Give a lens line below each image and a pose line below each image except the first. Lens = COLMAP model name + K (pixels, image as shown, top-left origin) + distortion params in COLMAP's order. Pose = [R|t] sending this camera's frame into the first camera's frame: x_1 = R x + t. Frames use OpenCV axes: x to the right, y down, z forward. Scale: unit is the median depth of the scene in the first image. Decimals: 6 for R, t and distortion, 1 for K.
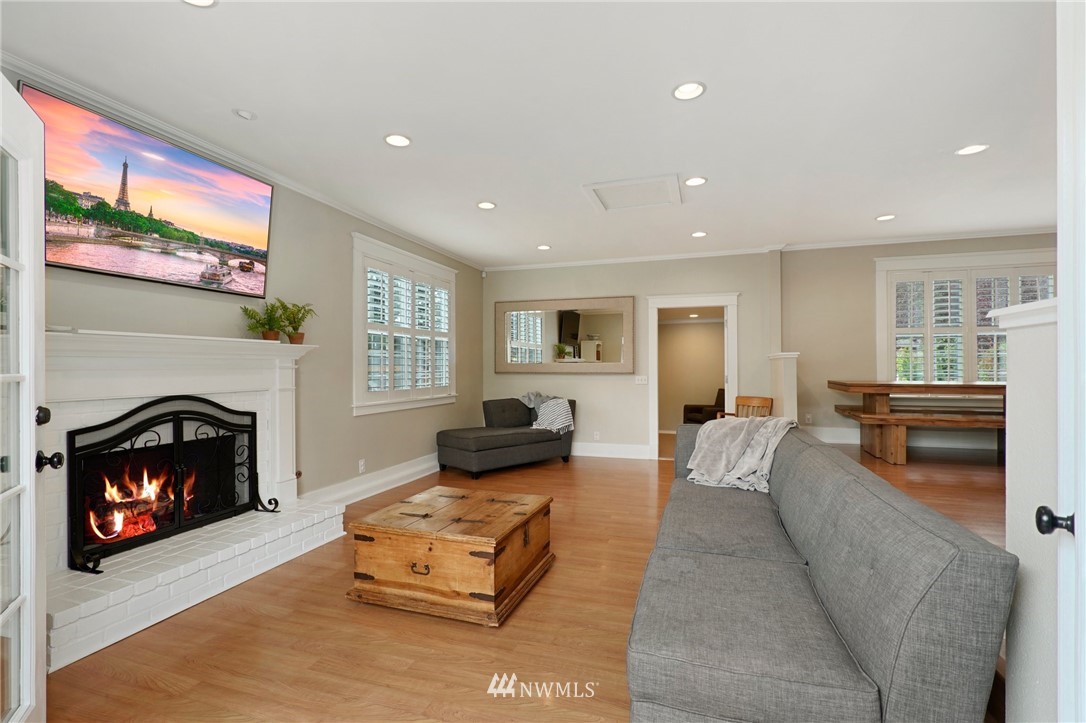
lens RADIAL K [[501.7, 0, 543.0], [0, 501.7, 361.5], [0, 0, 1]] dist [-0.000031, 0.000878]
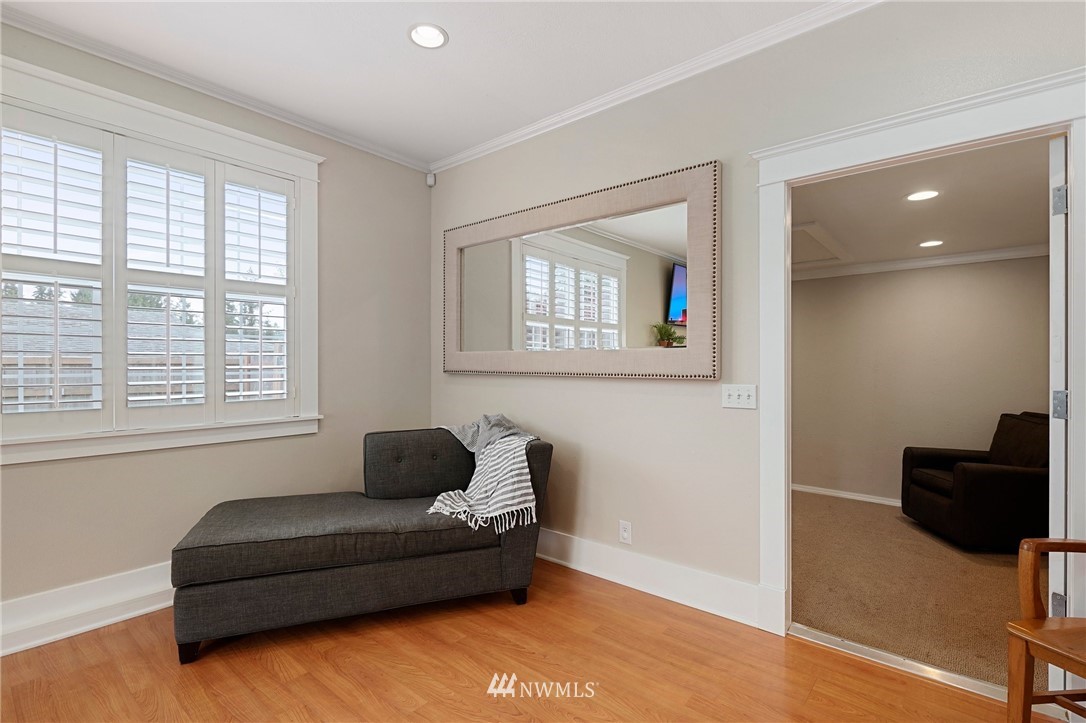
lens RADIAL K [[501.7, 0, 543.0], [0, 501.7, 361.5], [0, 0, 1]] dist [-0.000031, 0.000878]
pose [[0.927672, 0.009370, -0.373280, 0.149654], [-0.005211, 0.999913, 0.012151, 0.005334], [0.373361, -0.009327, 0.927639, 0.463947]]
